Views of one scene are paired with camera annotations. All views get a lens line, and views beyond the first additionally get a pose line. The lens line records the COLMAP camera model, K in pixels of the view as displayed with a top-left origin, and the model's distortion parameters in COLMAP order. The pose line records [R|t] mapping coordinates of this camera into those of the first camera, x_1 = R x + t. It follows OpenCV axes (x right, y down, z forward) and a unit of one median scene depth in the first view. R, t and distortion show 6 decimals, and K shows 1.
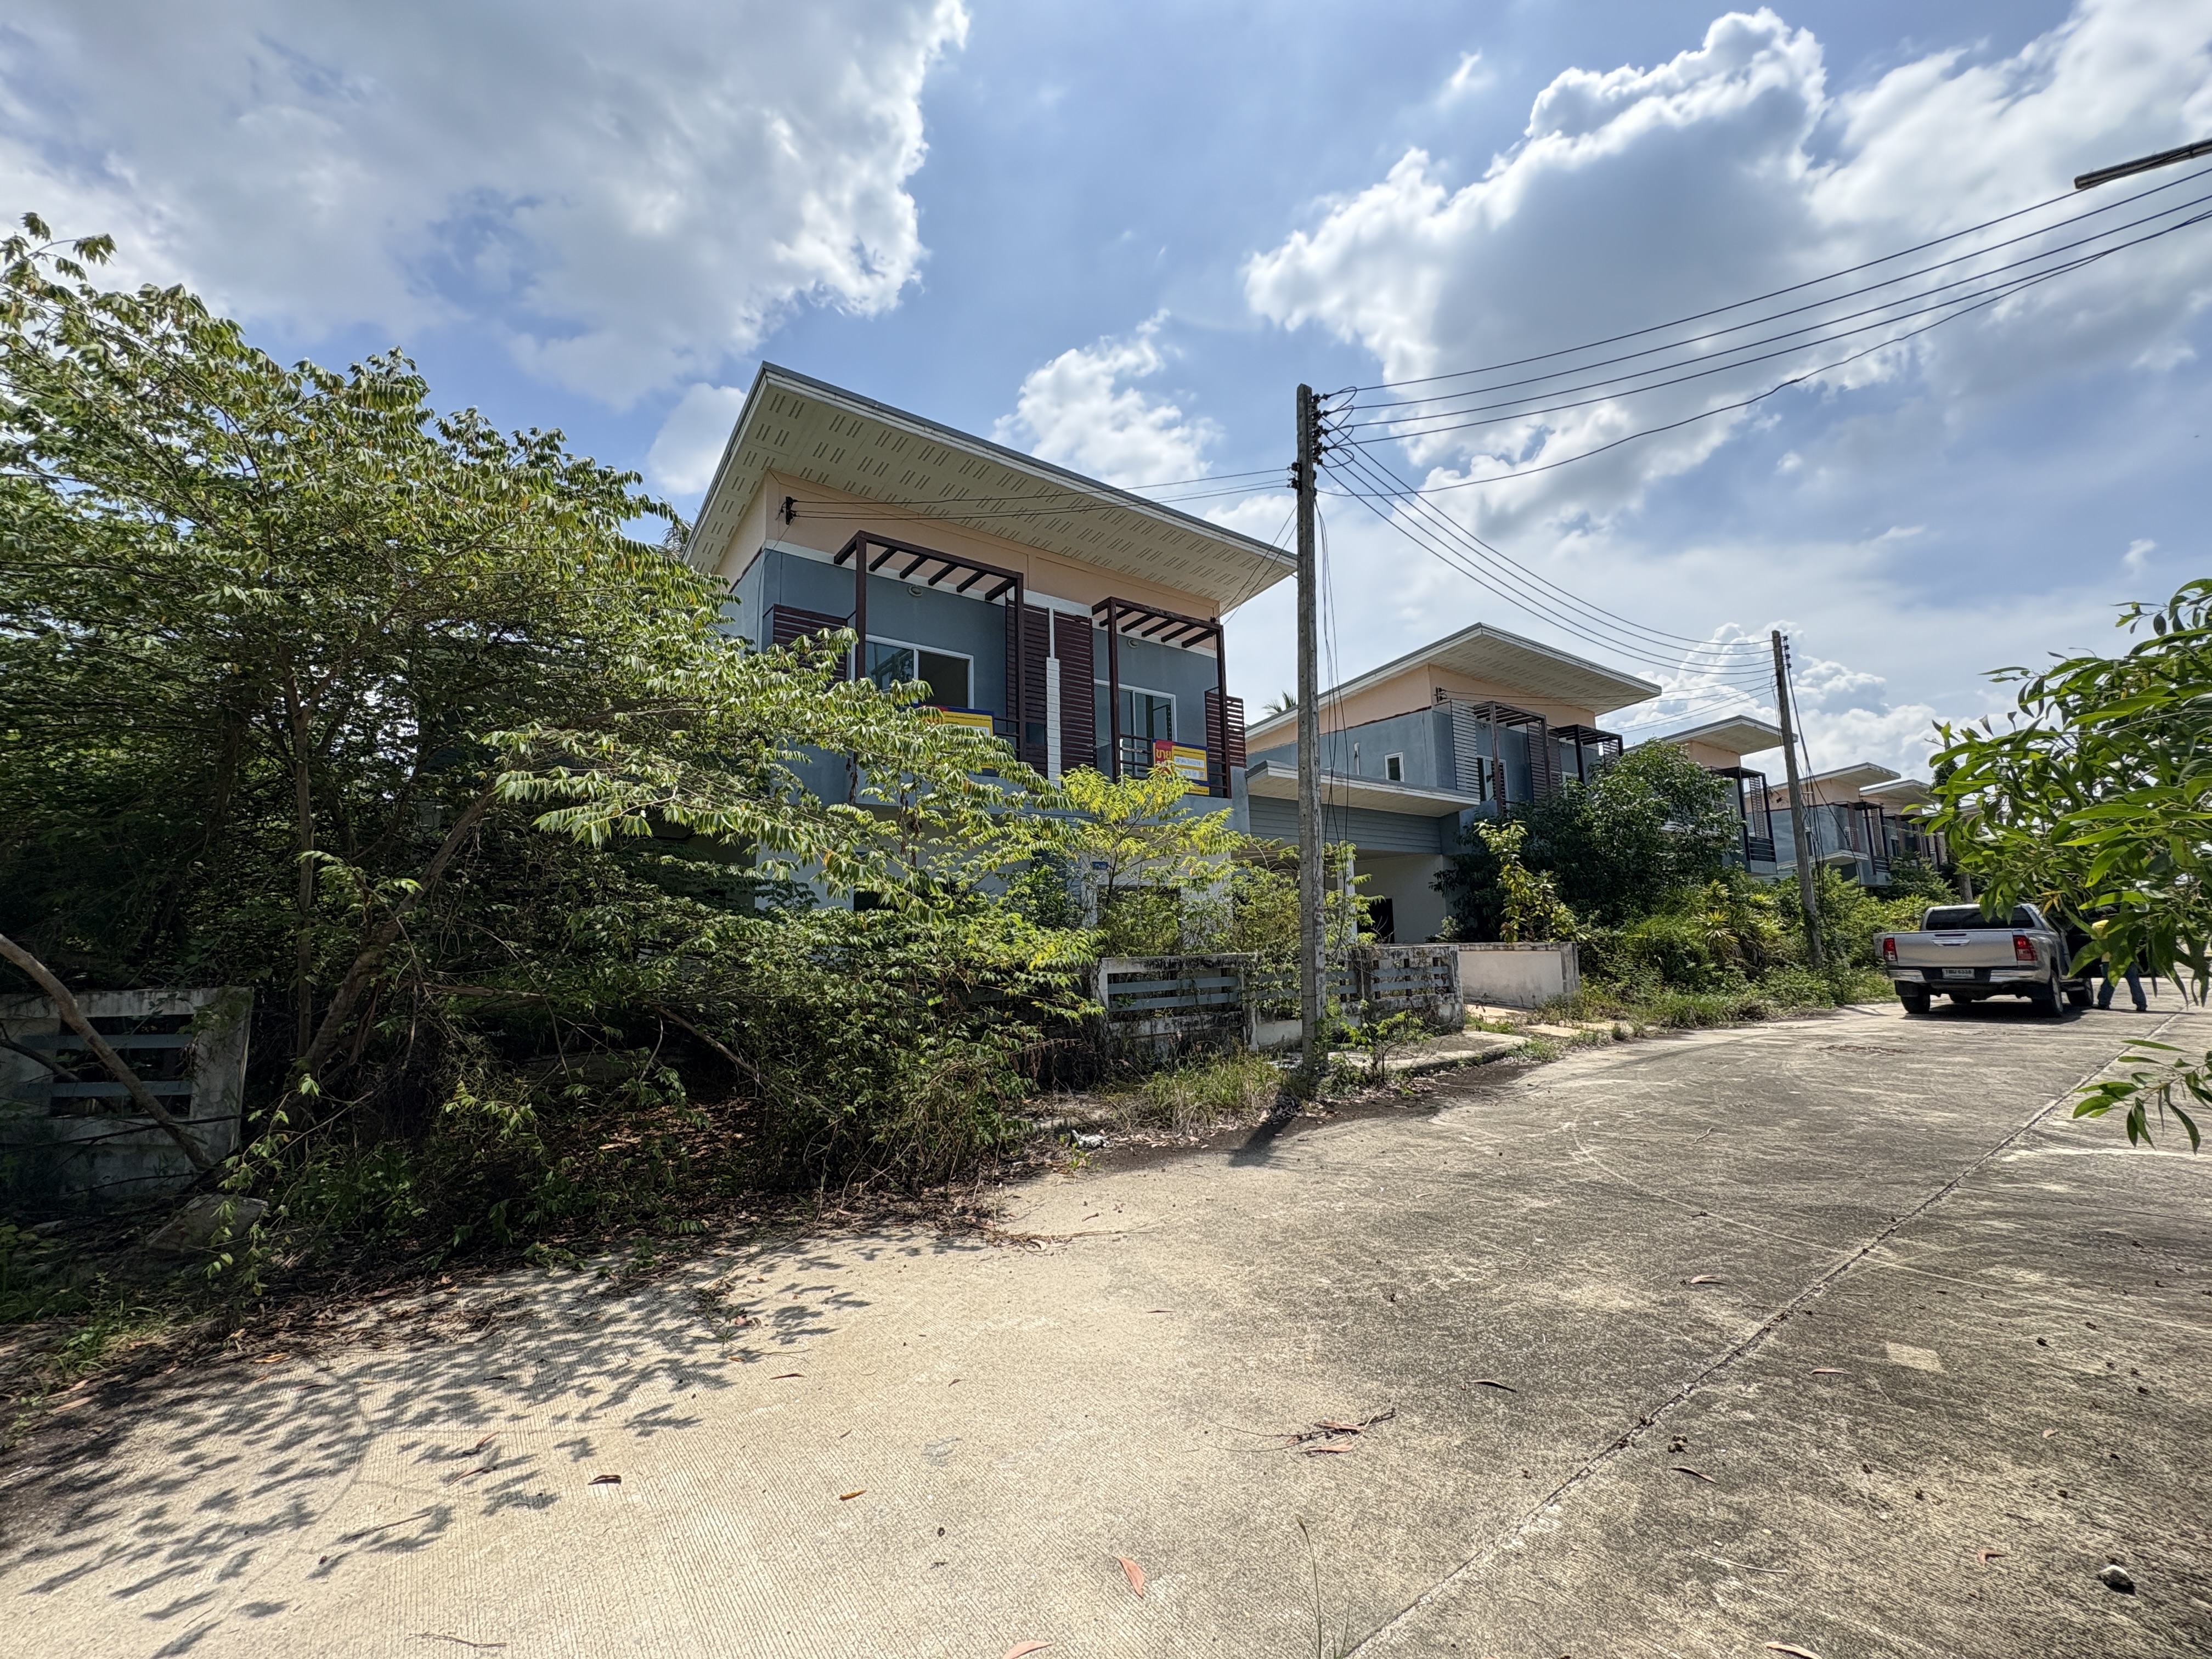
lens RADIAL K [[885.3, 0, 1111.8], [0, 885.3, 826.5], [0, 0, 1]] dist [-0.006586, 0.000826]
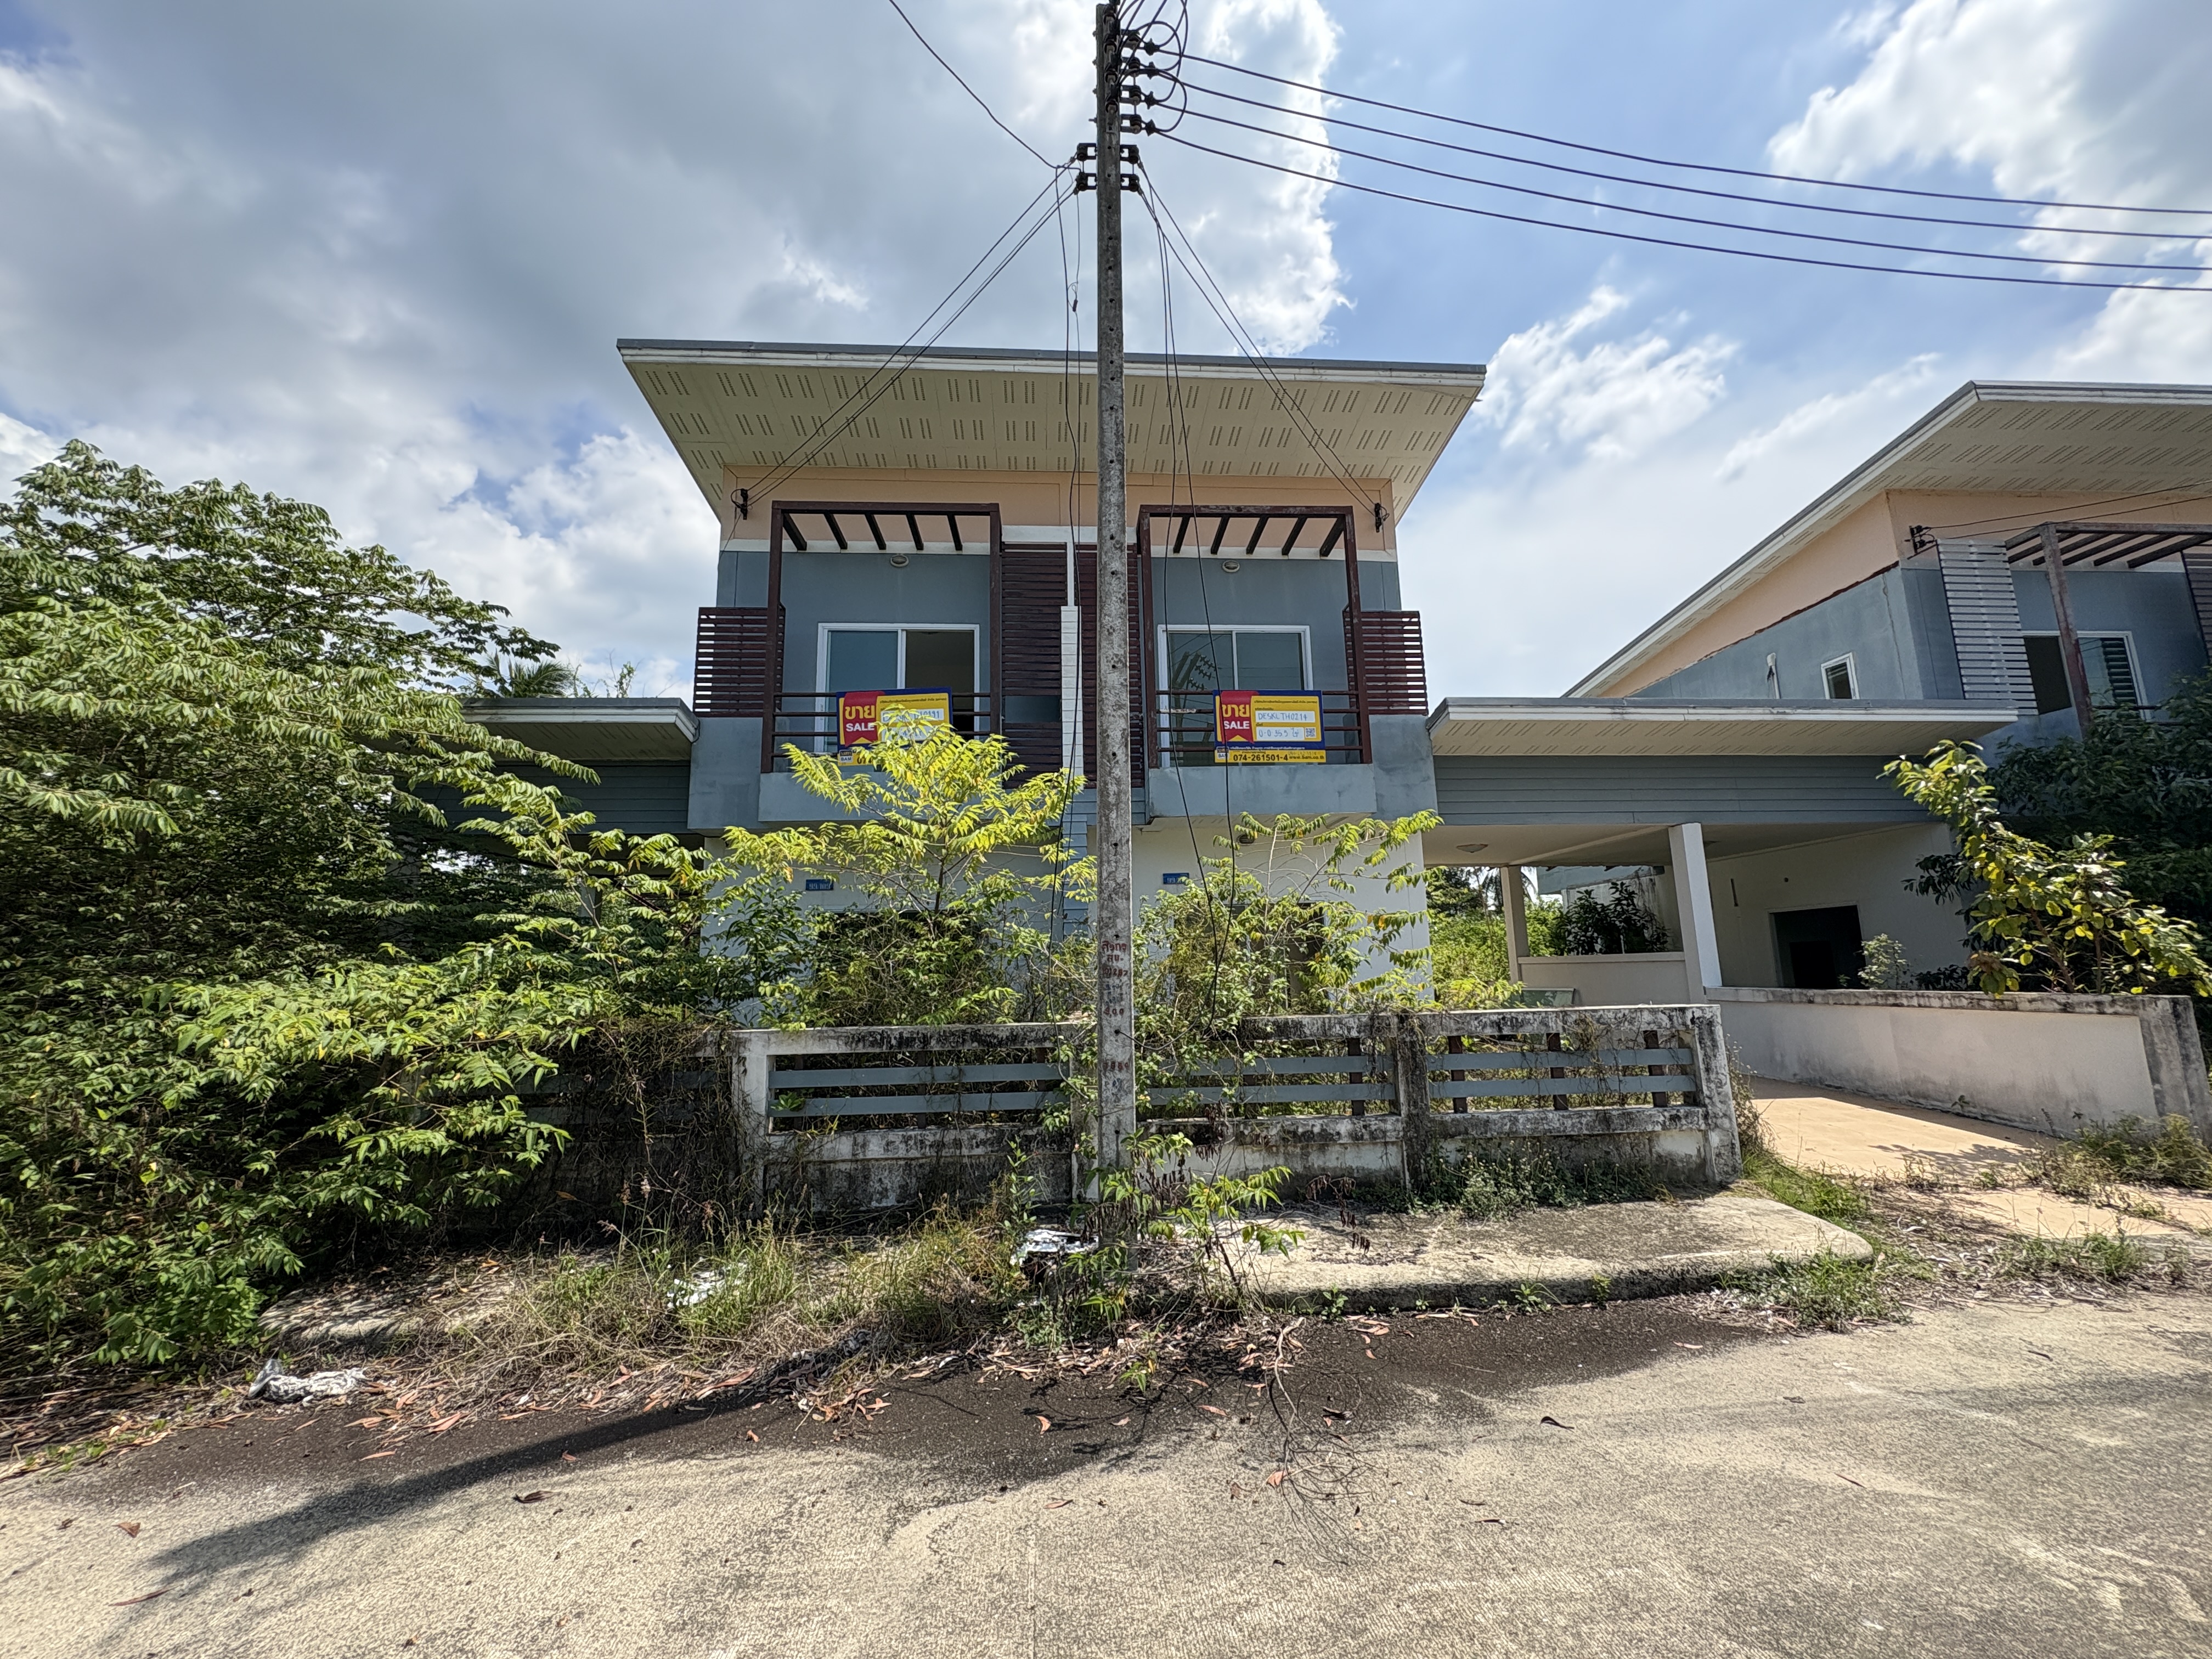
lens RADIAL K [[885.3, 0, 1101.4], [0, 885.3, 831.7], [0, 0, 1]] dist [-0.006586, 0.000826]
pose [[0.835933, -0.083019, -0.542517, 0.323956], [0.072569, 0.996534, -0.040677, 0.030598], [0.544013, -0.005367, 0.839060, 0.358916]]
